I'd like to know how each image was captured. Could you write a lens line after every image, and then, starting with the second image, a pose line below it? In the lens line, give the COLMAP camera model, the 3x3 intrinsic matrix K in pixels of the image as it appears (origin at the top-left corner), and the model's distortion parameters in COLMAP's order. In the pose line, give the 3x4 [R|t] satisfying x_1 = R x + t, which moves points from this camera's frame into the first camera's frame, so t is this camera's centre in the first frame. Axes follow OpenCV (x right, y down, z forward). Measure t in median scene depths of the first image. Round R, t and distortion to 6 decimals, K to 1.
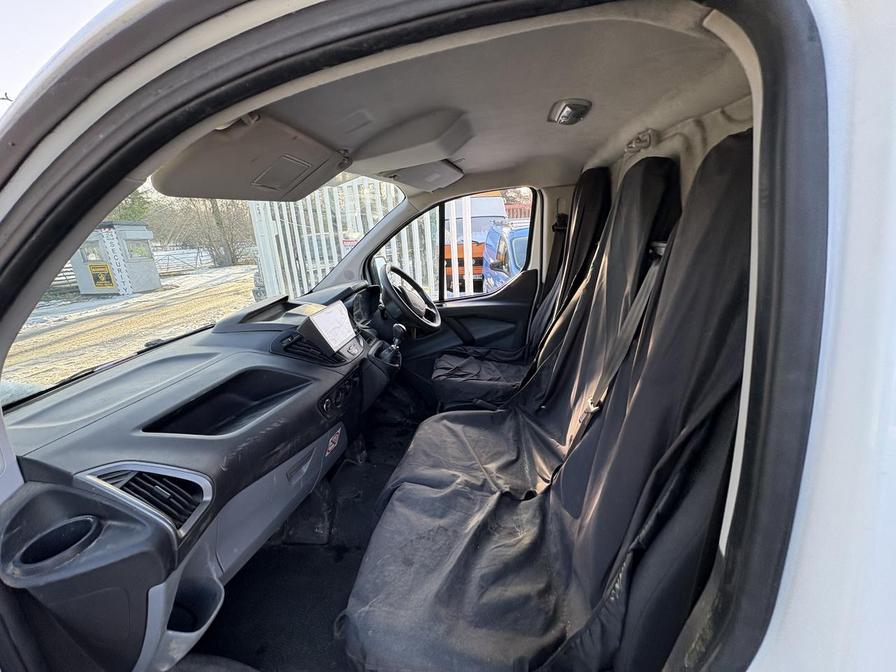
lens RADIAL K [[355.9, 0, 447.1], [0, 355.9, 336.9], [0, 0, 1]] dist [0.001580, -0.000205]
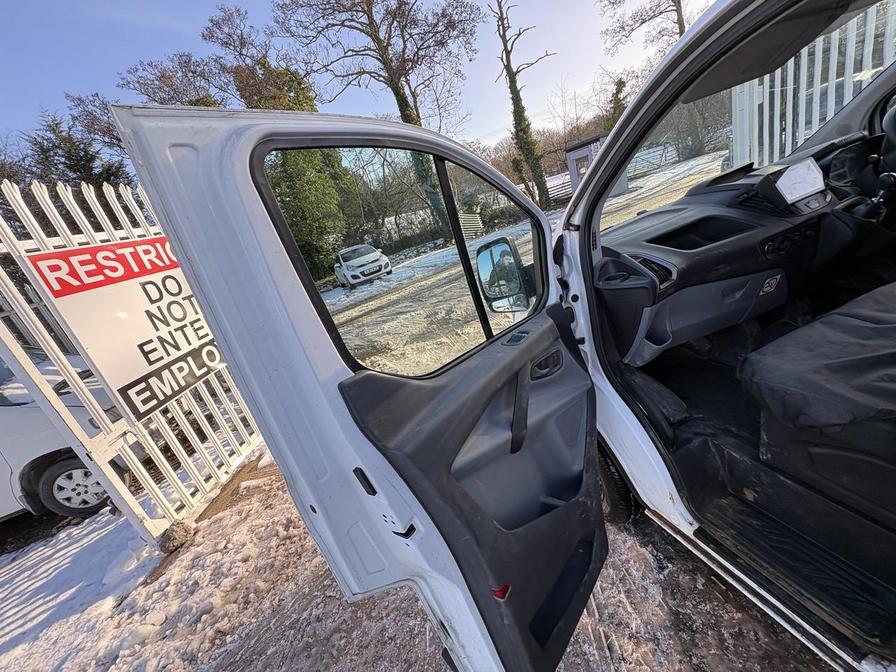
lens RADIAL K [[355.9, 0, 447.1], [0, 355.9, 336.9], [0, 0, 1]] dist [0.001580, -0.000205]
pose [[0.442969, 0.233173, -0.865684, 0.285548], [0.002053, 0.965320, 0.261060, 0.147203], [0.896535, -0.117418, 0.427128, -0.525441]]
